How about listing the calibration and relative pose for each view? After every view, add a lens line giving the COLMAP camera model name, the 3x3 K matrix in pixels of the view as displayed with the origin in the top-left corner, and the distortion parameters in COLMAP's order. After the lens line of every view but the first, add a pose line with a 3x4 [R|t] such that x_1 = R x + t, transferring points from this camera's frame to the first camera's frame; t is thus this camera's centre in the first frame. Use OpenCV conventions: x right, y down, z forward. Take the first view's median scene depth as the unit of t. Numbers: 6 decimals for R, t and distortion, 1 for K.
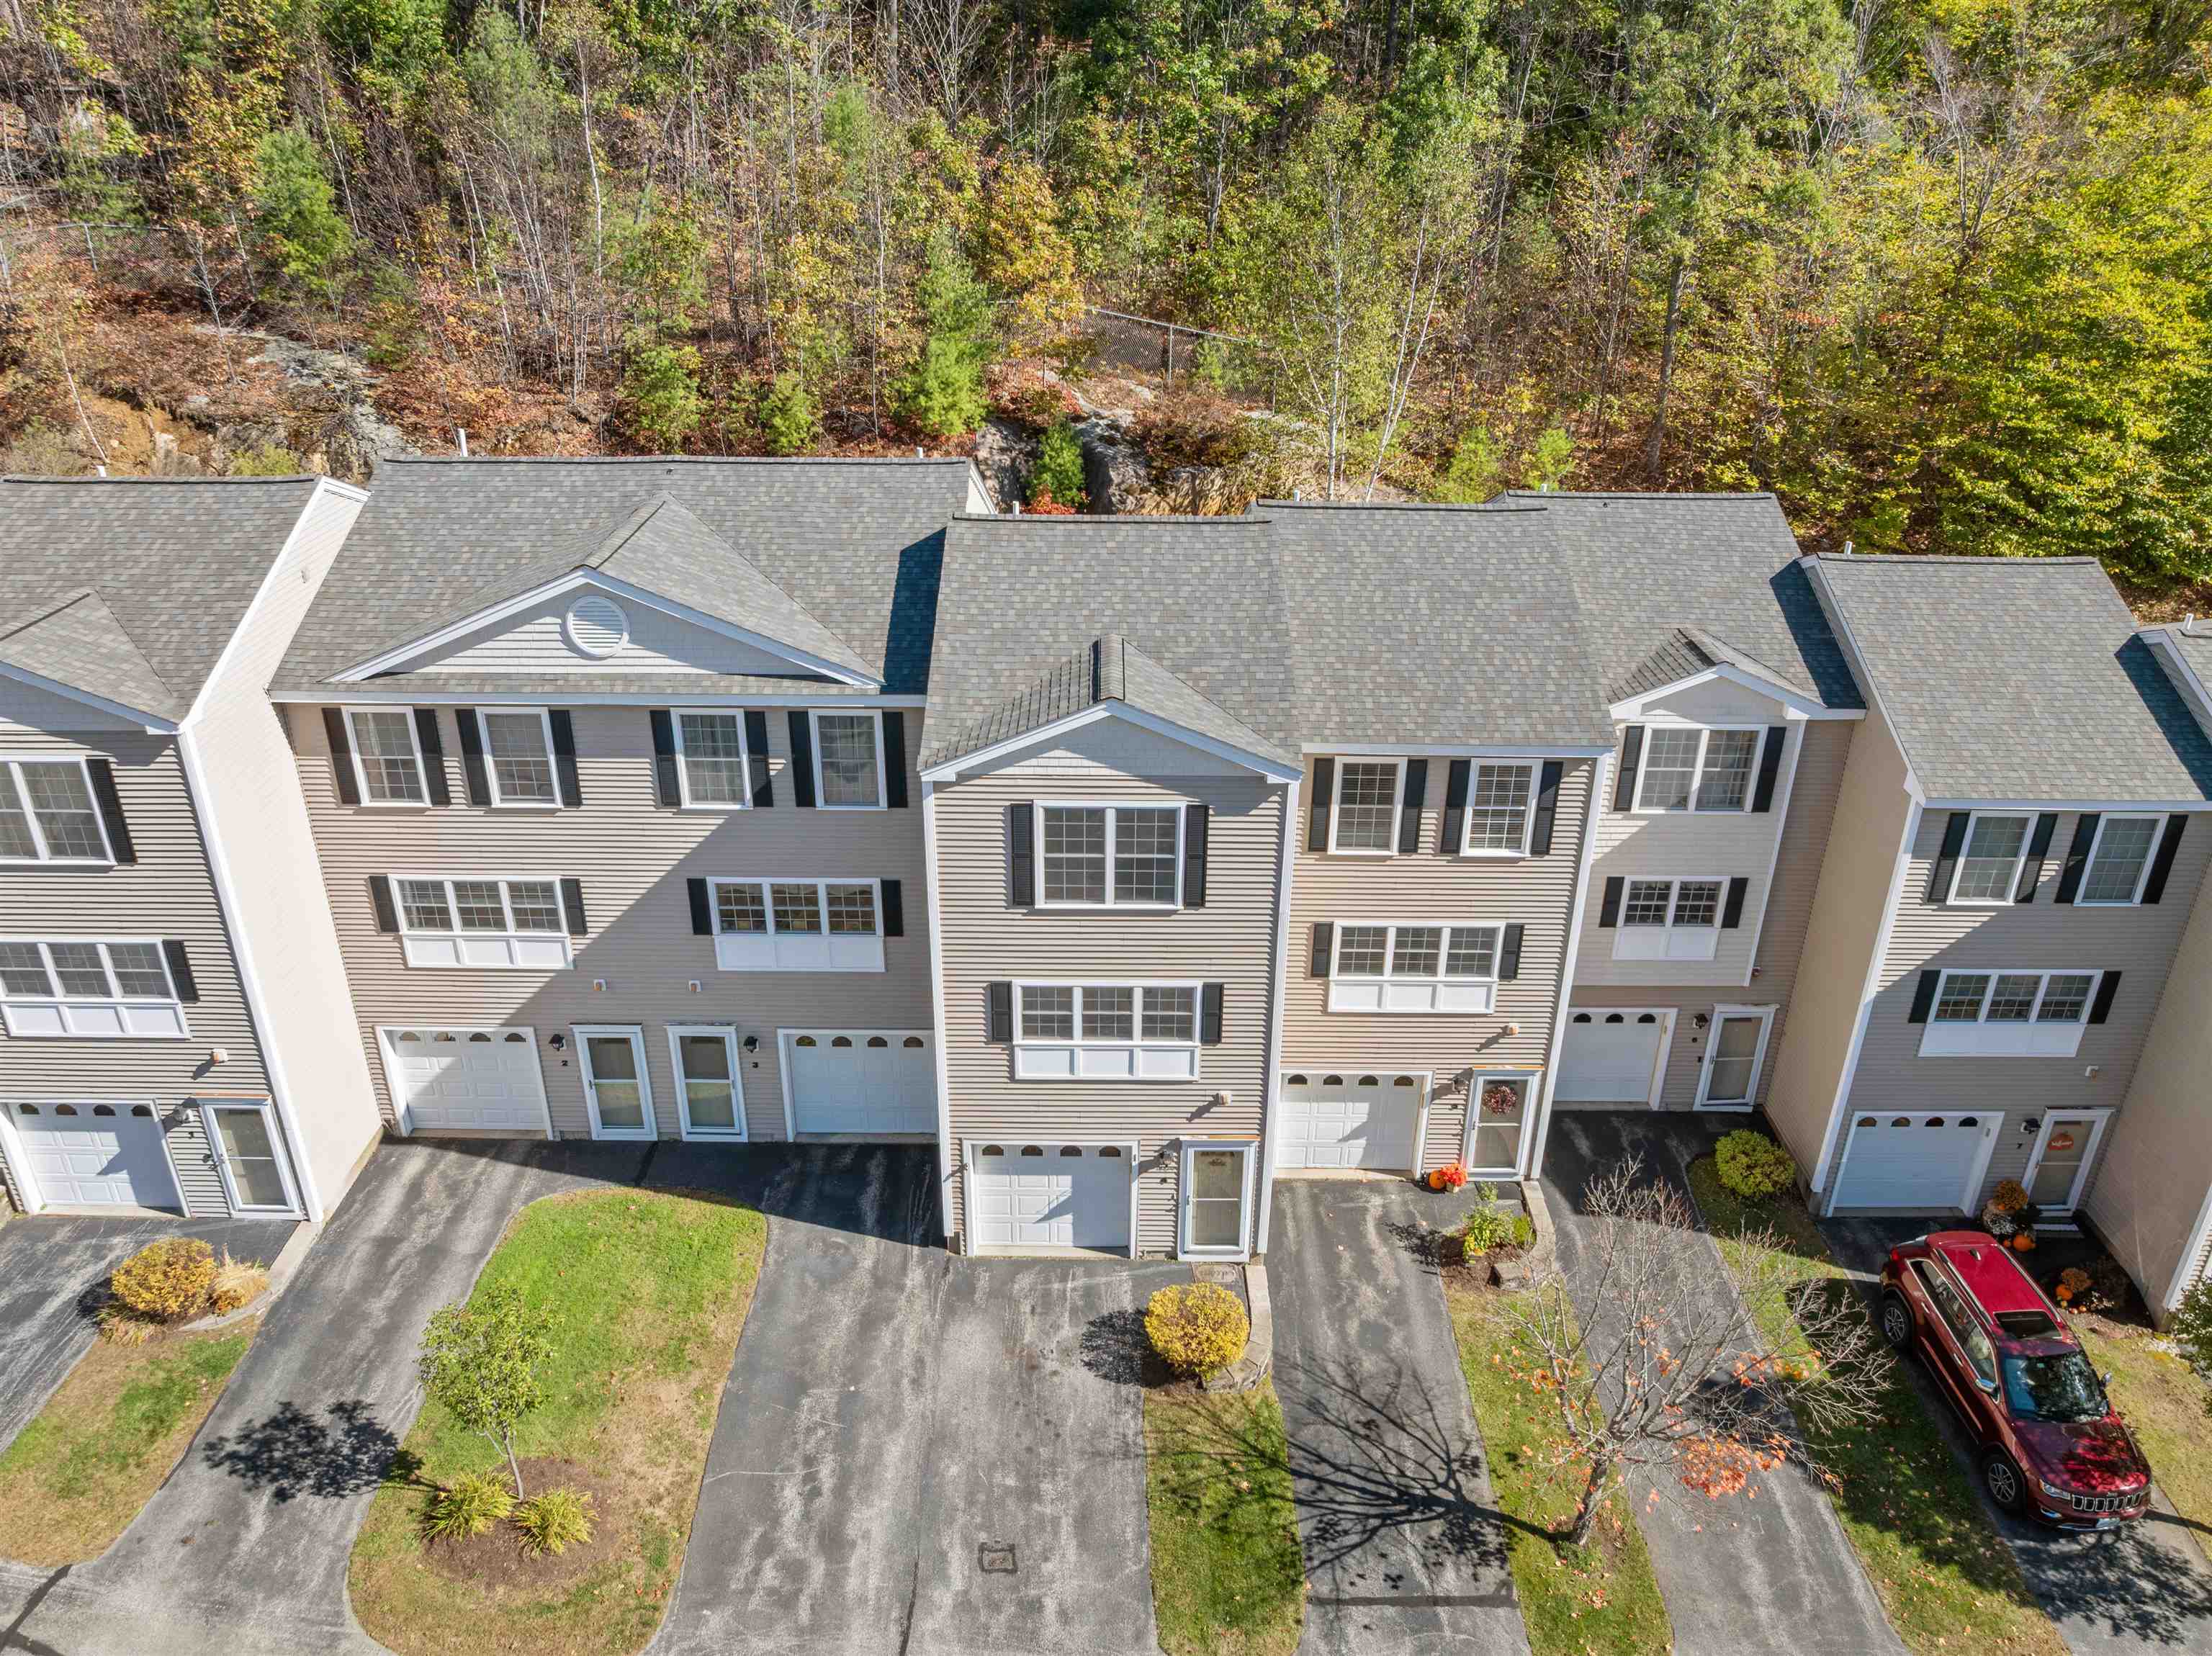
lens RADIAL K [[1555.7, 0, 1108.9], [0, 1555.7, 821.6], [0, 0, 1]] dist [-0.001677, -0.029109]
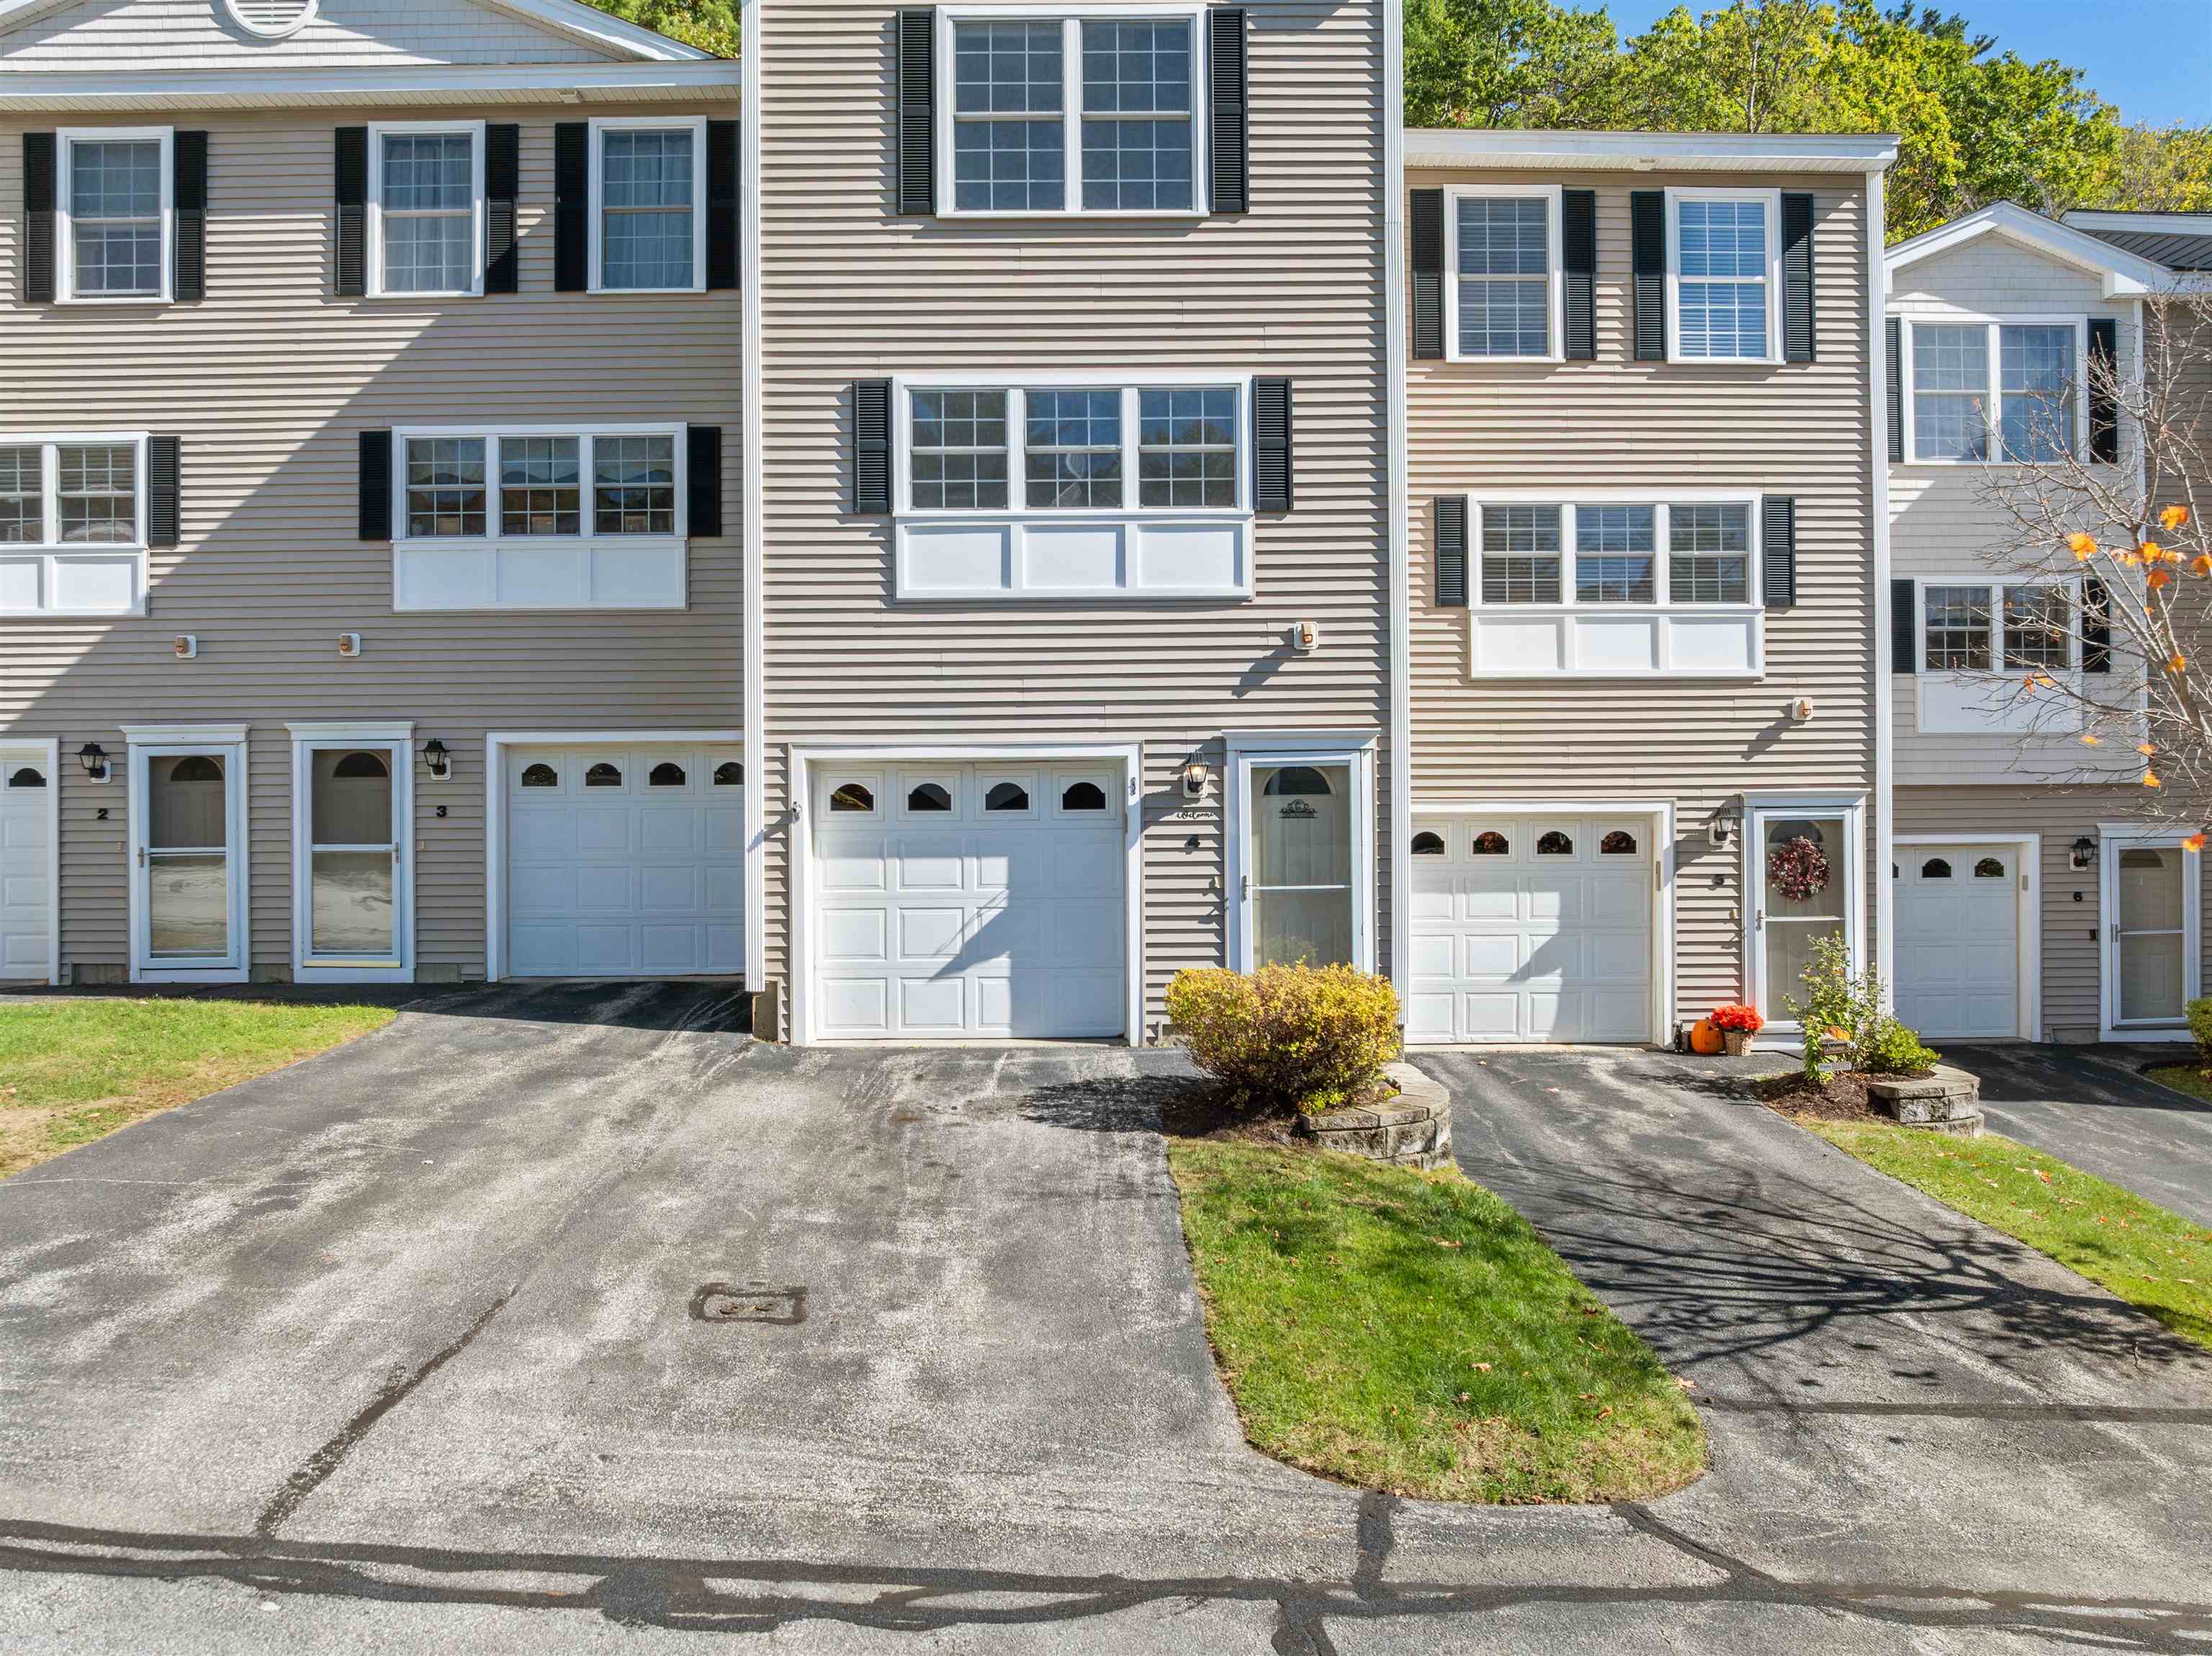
lens RADIAL K [[1587.9, 0, 1106.0], [0, 1587.9, 828.0], [0, 0, 1]] dist [-0.018618, -0.023181]
pose [[0.999848, -0.015403, 0.008134, 0.003591], [0.017409, 0.898982, -0.437639, 0.455980], [-0.000571, 0.437714, 0.899114, 0.553255]]
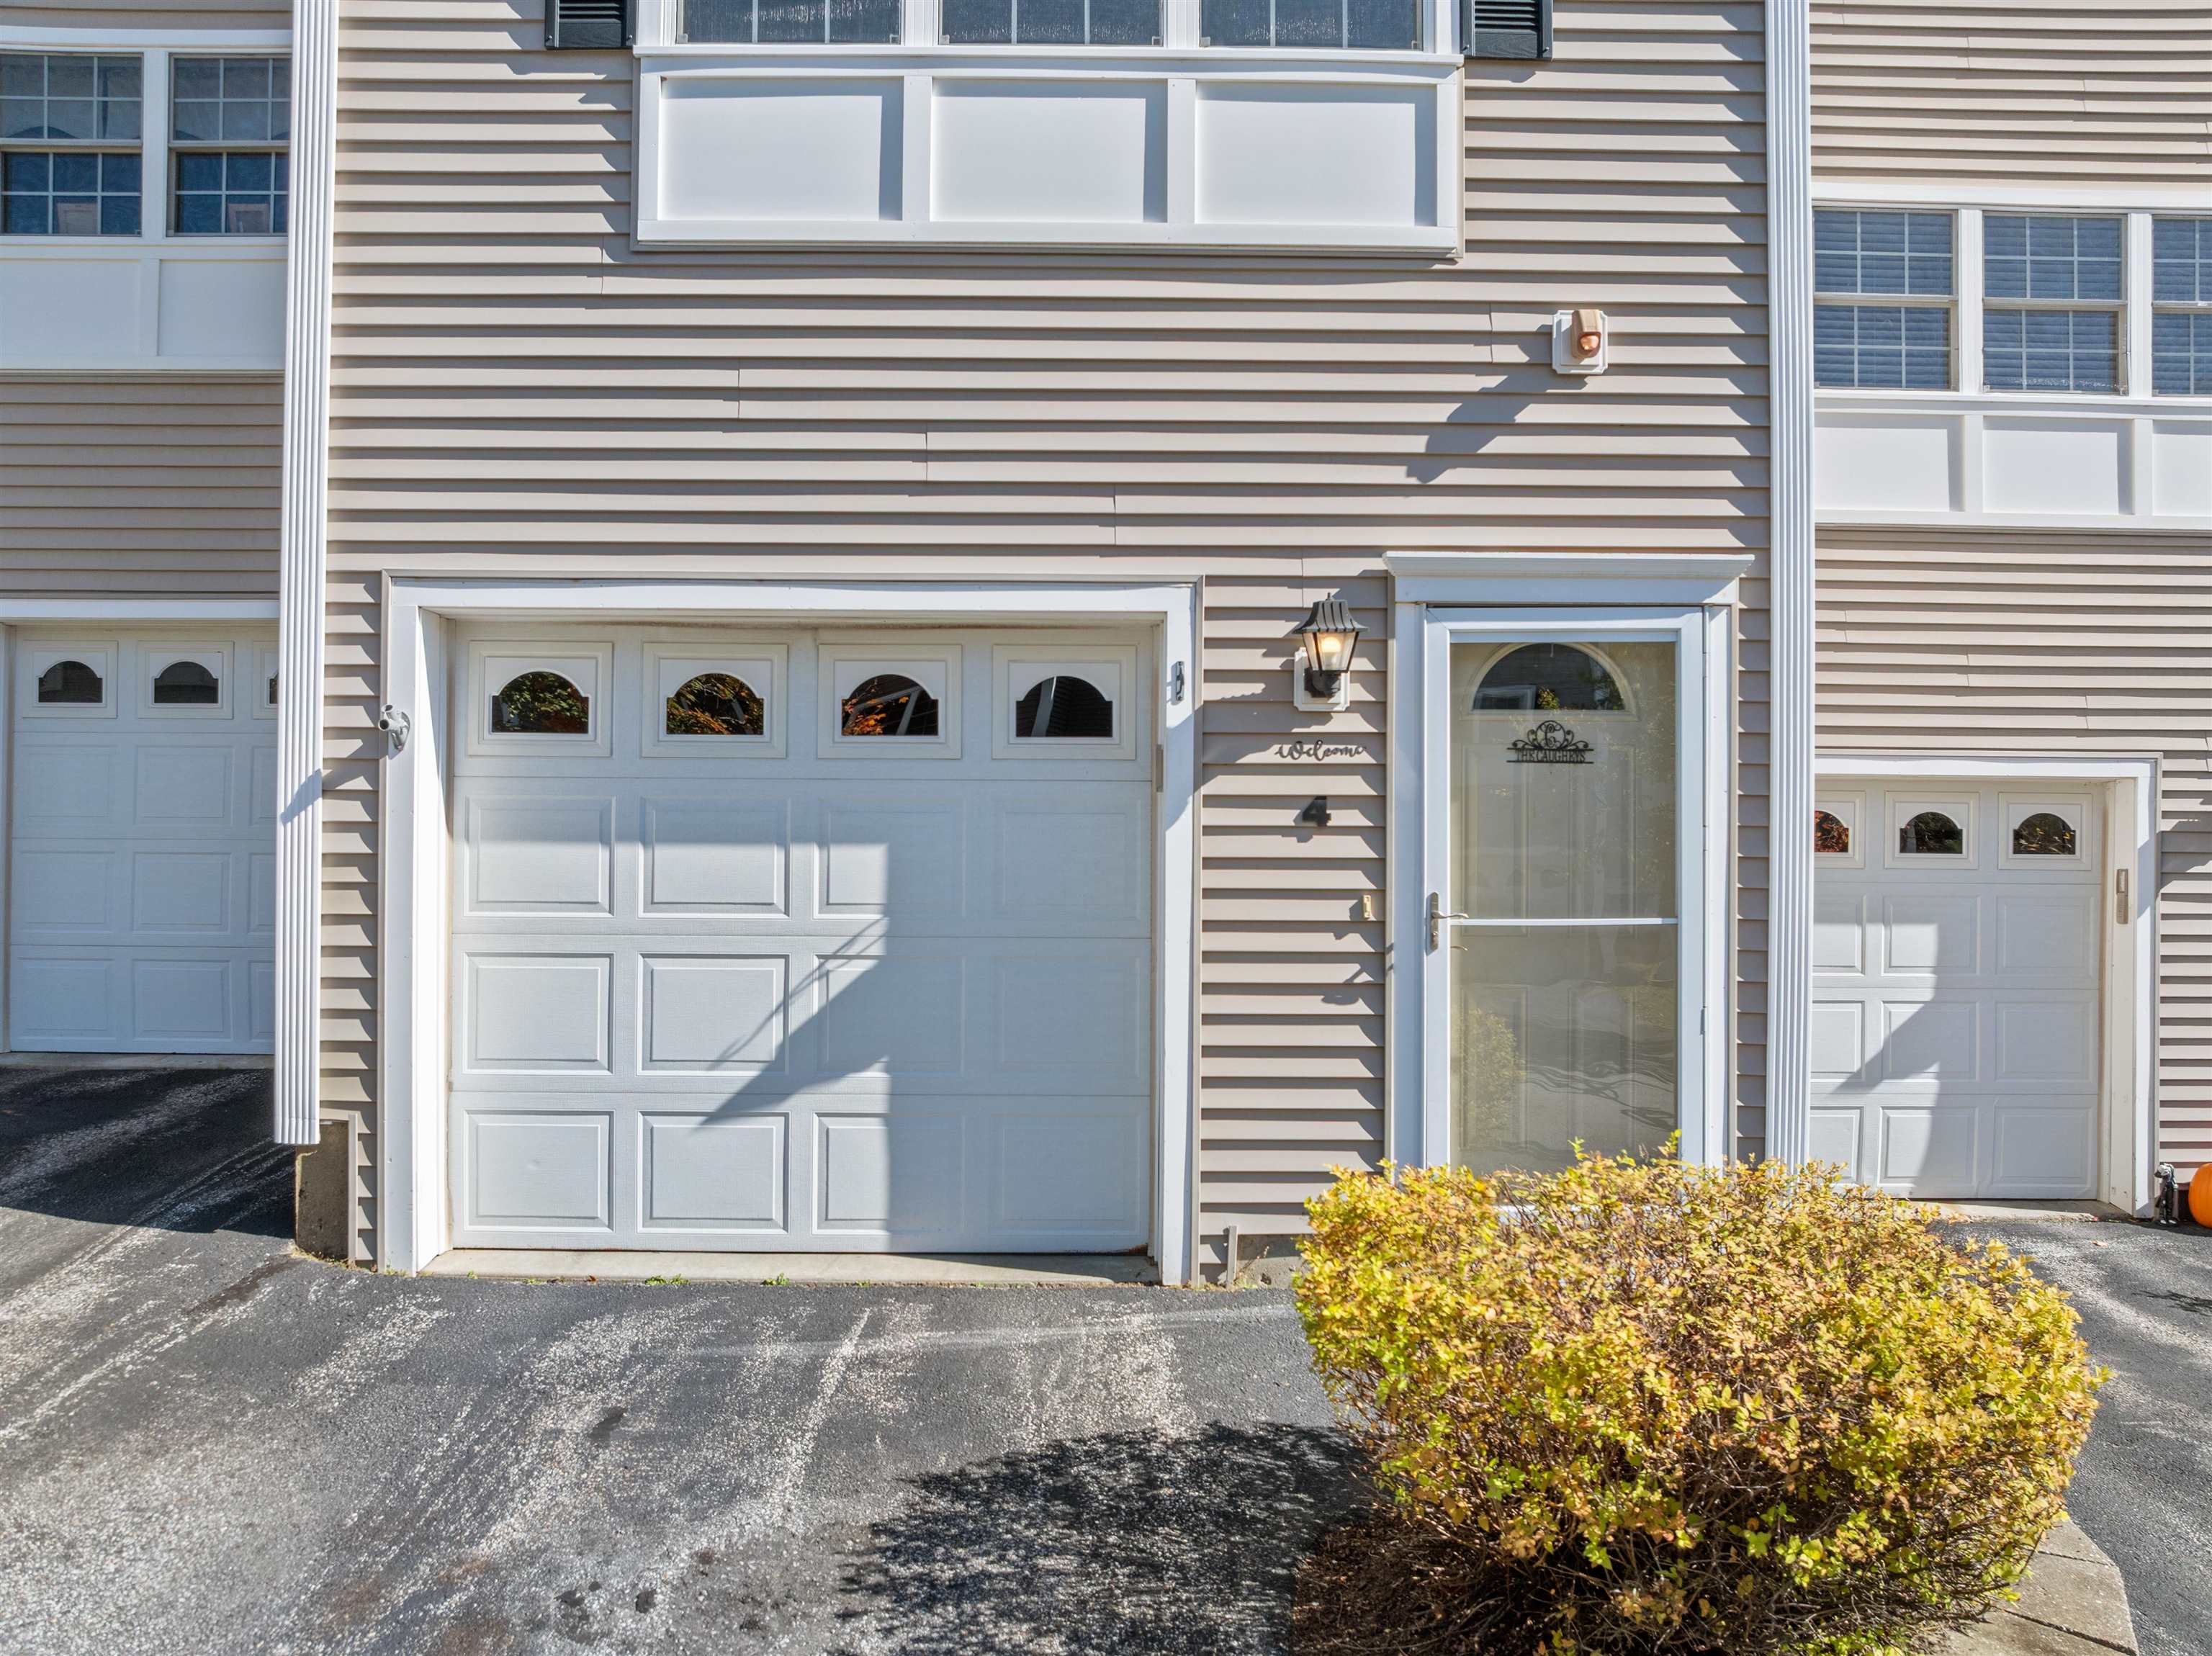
lens RADIAL K [[1559.9, 0, 1108.8], [0, 1559.9, 822.2], [0, 0, 1]] dist [-0.024271, -0.025553]
pose [[0.999918, -0.001040, 0.012783, 0.004337], [0.006537, 0.898864, -0.438179, 0.331775], [-0.011035, 0.438226, 0.898797, 0.822941]]
